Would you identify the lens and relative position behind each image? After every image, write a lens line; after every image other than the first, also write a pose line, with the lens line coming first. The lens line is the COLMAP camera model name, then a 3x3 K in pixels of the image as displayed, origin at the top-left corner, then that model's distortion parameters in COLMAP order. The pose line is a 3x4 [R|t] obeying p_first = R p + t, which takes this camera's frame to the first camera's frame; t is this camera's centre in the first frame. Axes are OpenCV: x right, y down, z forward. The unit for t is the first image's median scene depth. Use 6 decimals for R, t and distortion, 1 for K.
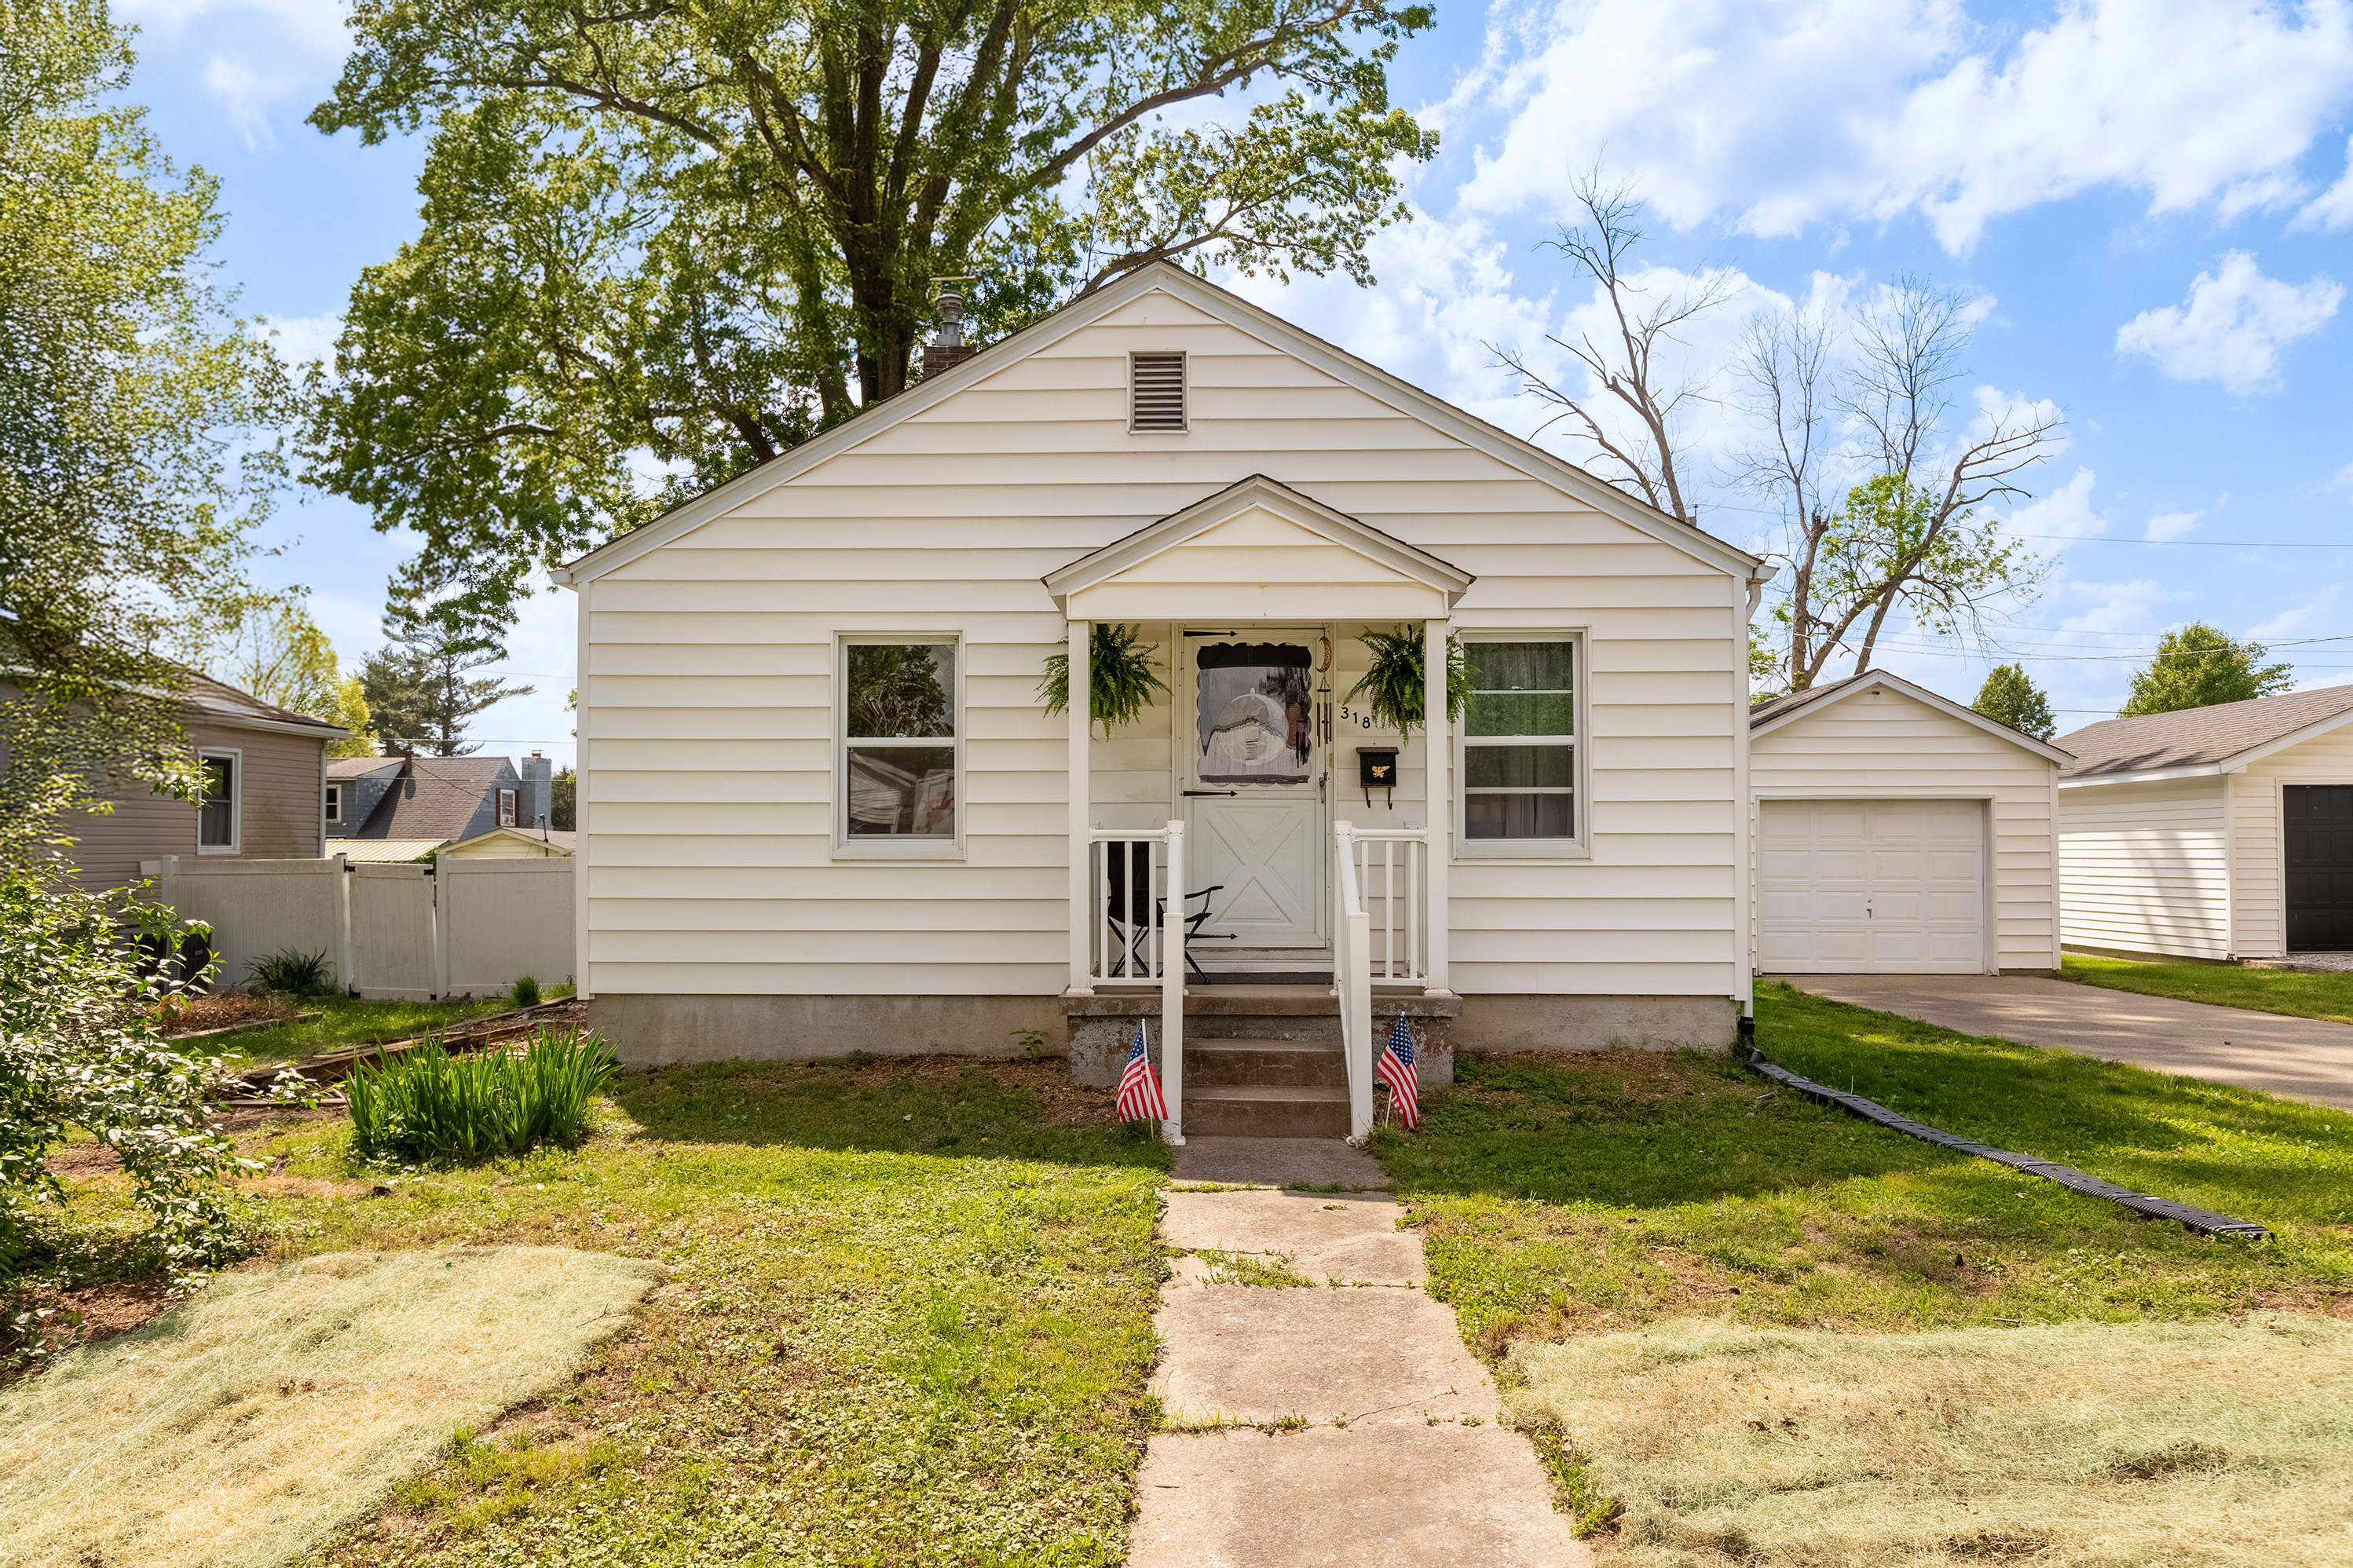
lens RADIAL K [[1523.9, 0, 1173.7], [0, 1523.9, 803.0], [0, 0, 1]] dist [0.000959, -0.000797]
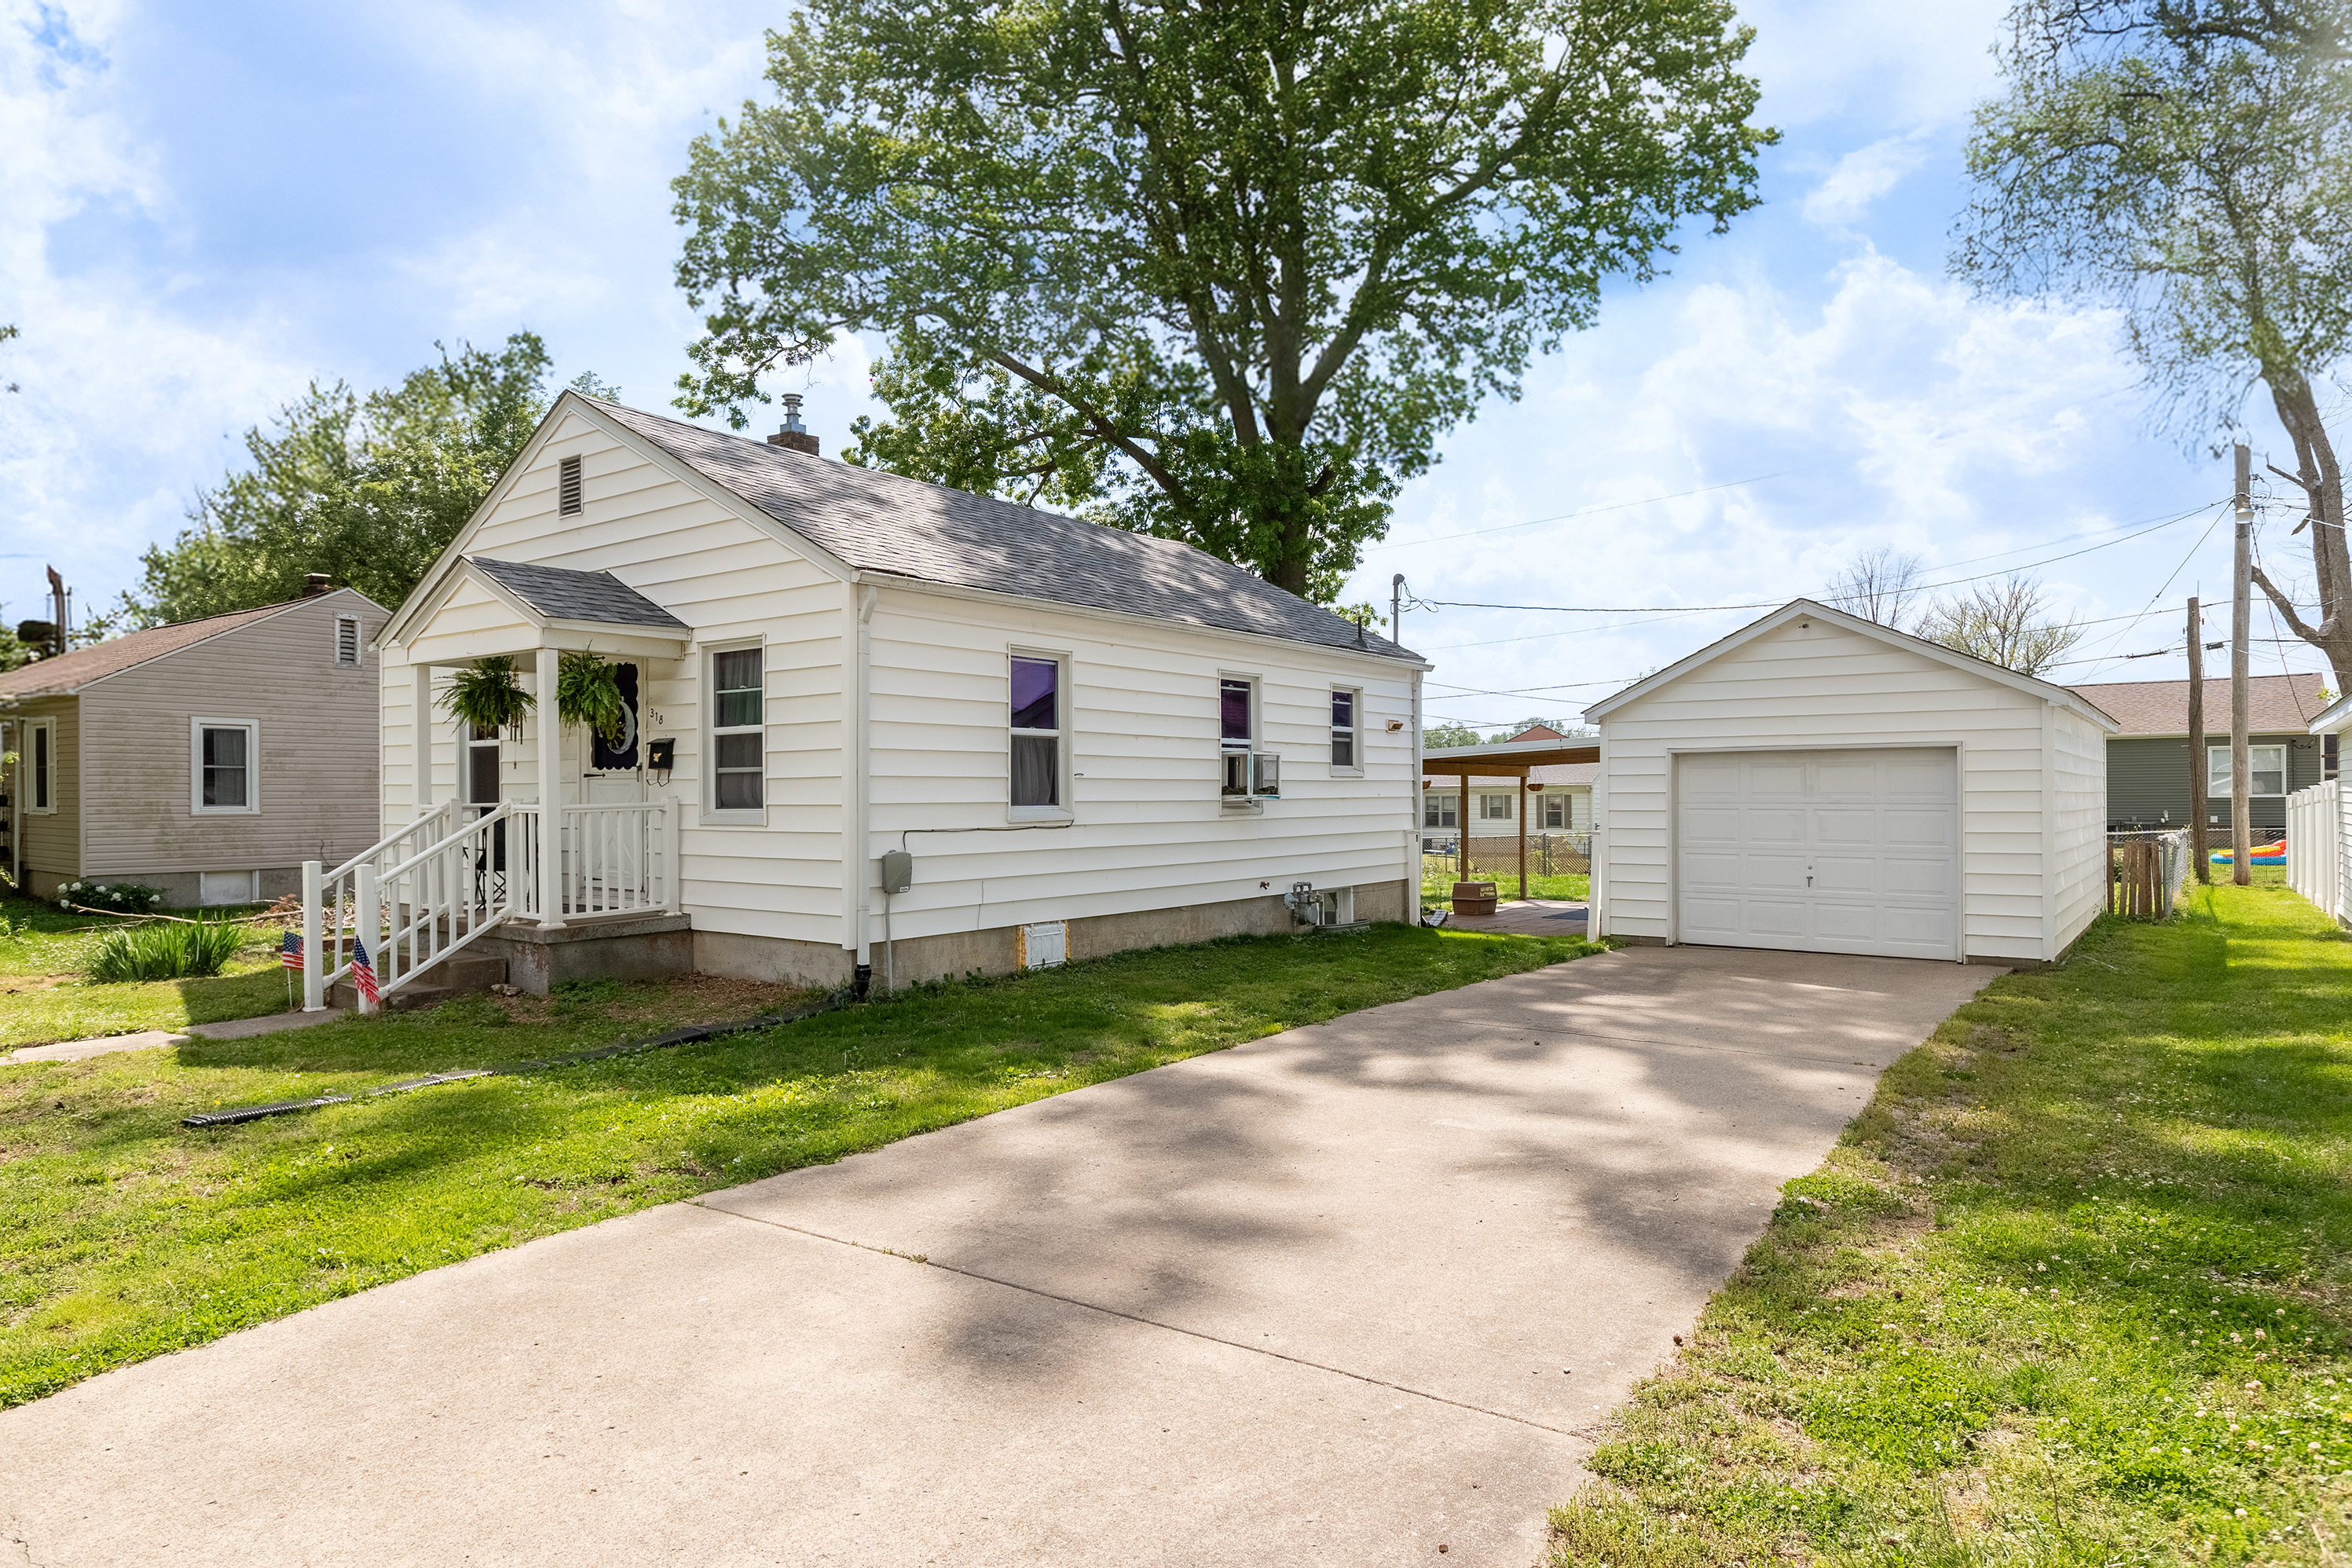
lens RADIAL K [[1454.2, 0, 1181.8], [0, 1454.2, 778.8], [0, 0, 1]] dist [-0.019465, -0.000001]
pose [[0.813660, -0.016198, -0.581116, 1.199867], [0.024158, 0.999690, 0.005959, 0.000671], [0.580839, -0.018887, 0.813799, 0.249645]]
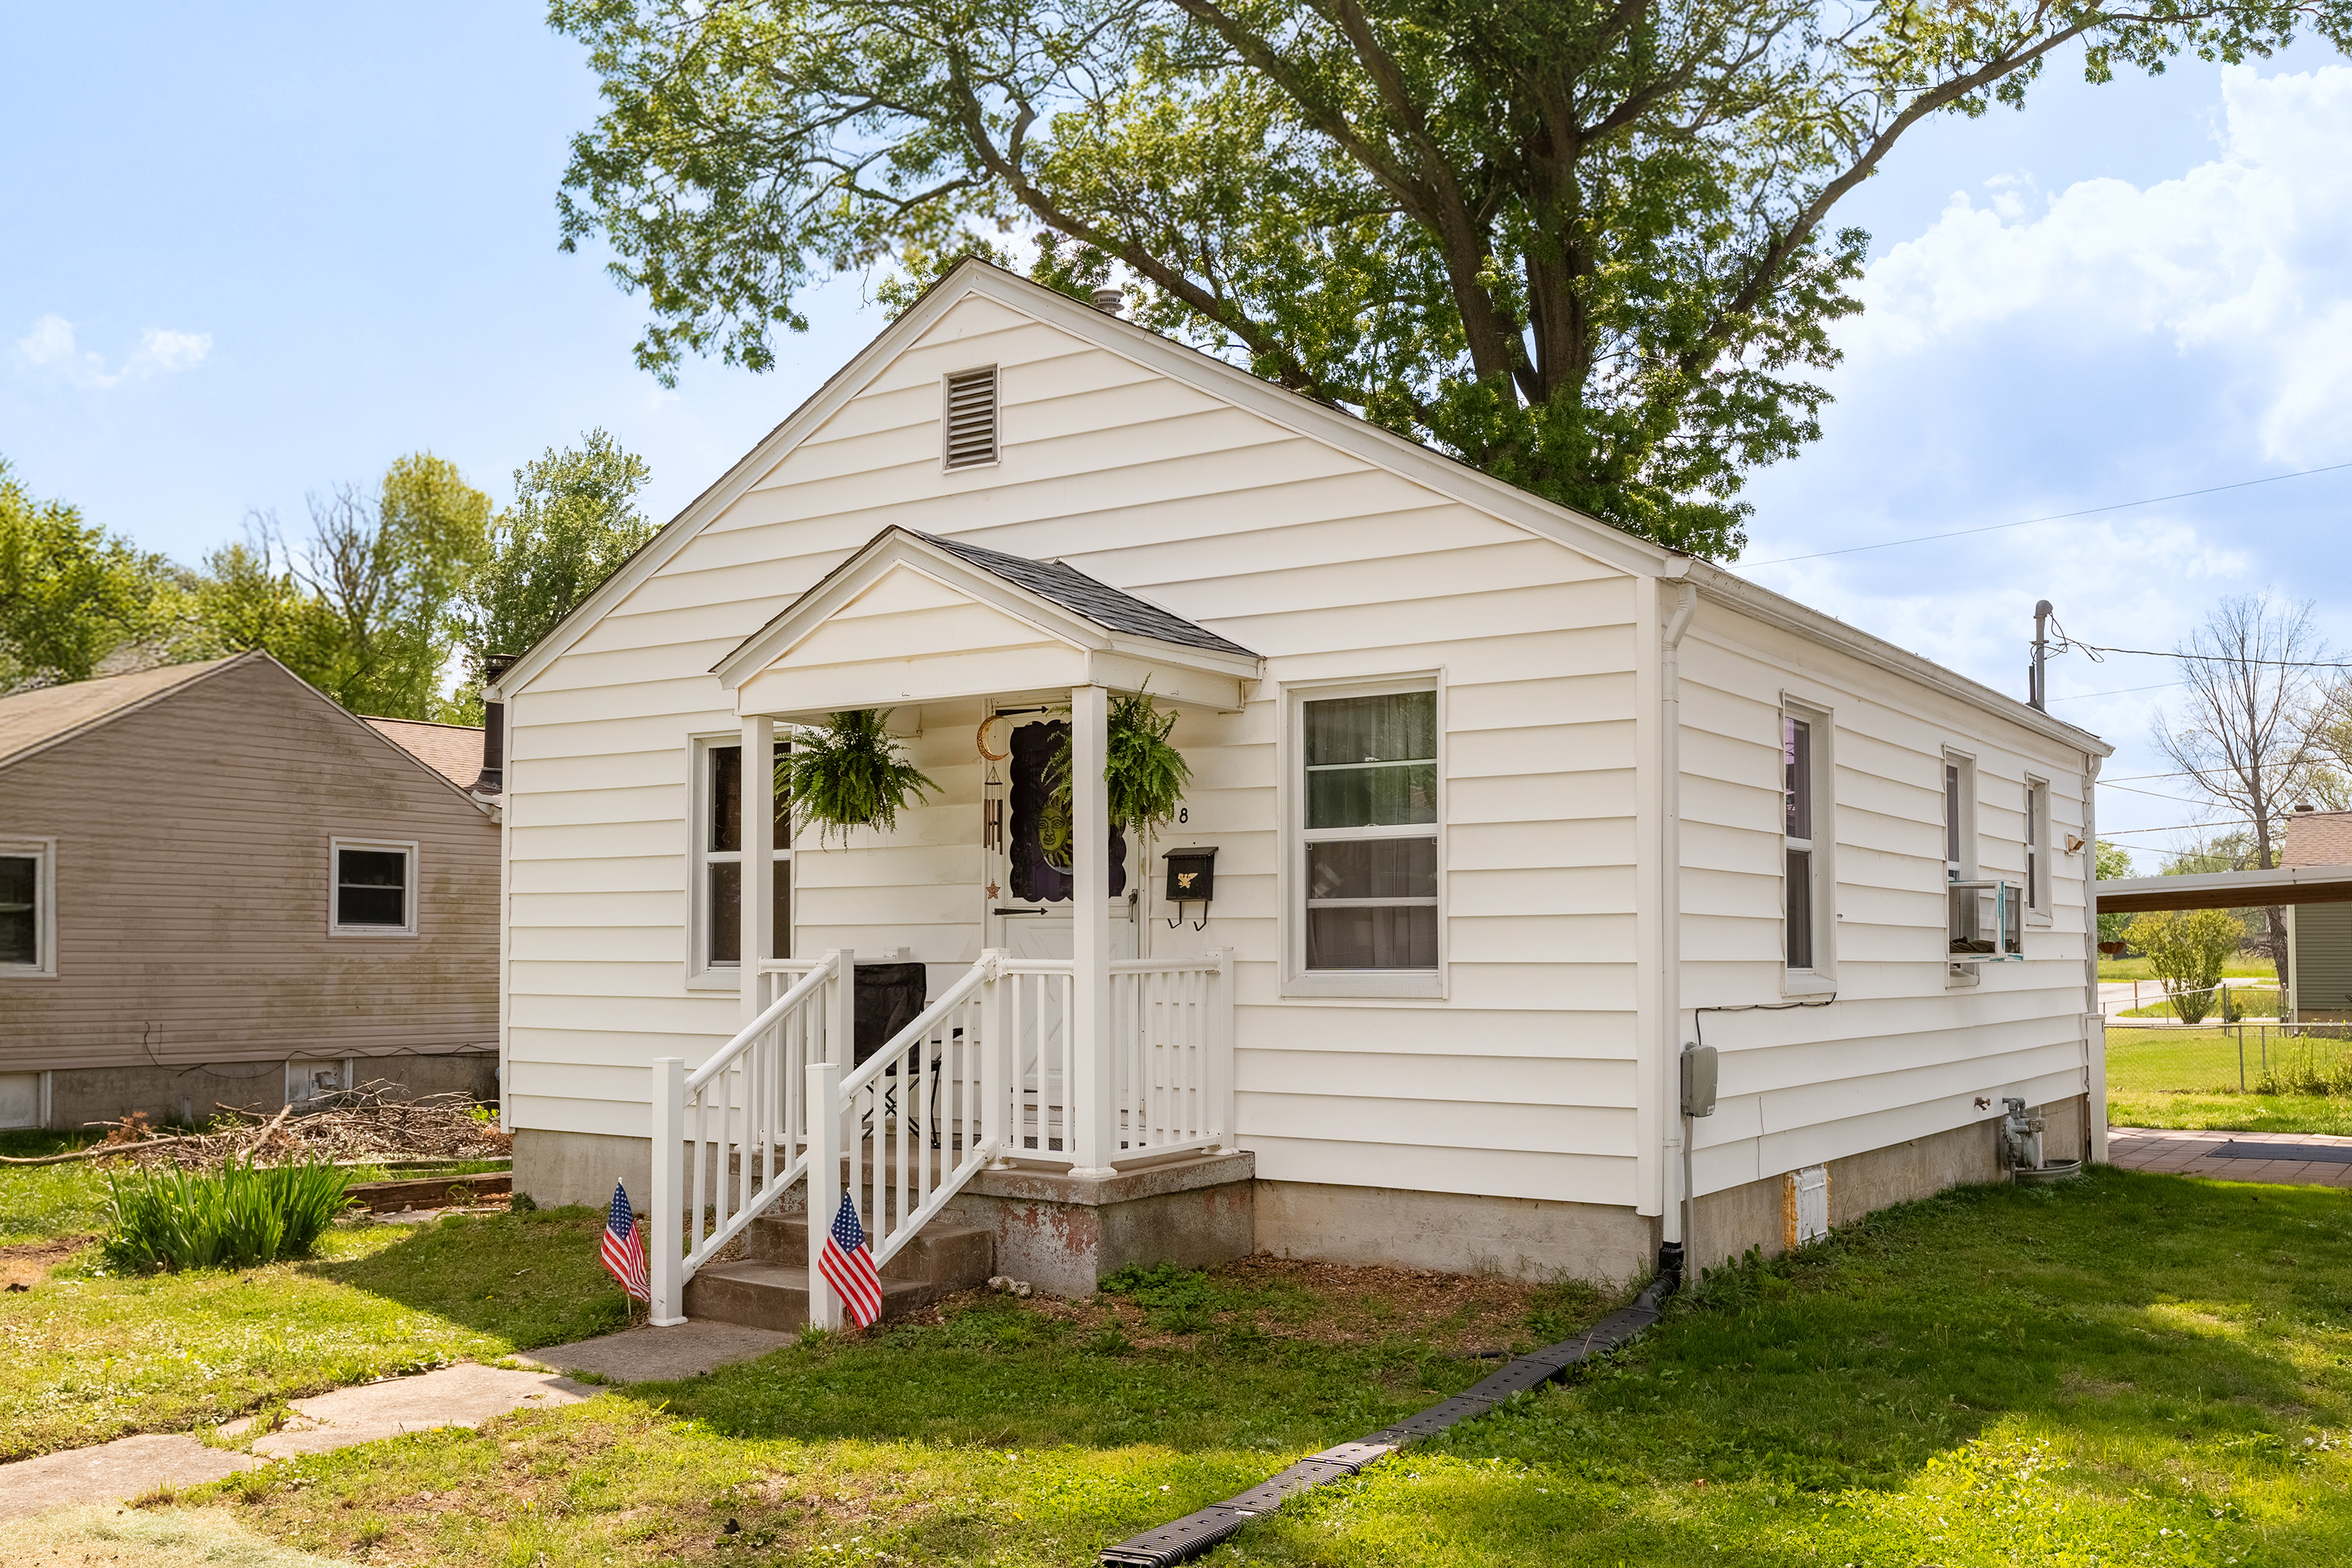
lens RADIAL K [[2256.8, 0, 1170.6], [0, 2256.8, 790.5], [0, 0, 1]] dist [-0.054583, 0.000000]
pose [[0.842659, -0.045530, -0.536519, 0.716624], [0.016390, 0.998126, -0.058961, 0.000483], [0.538198, 0.040890, 0.841826, 0.056617]]
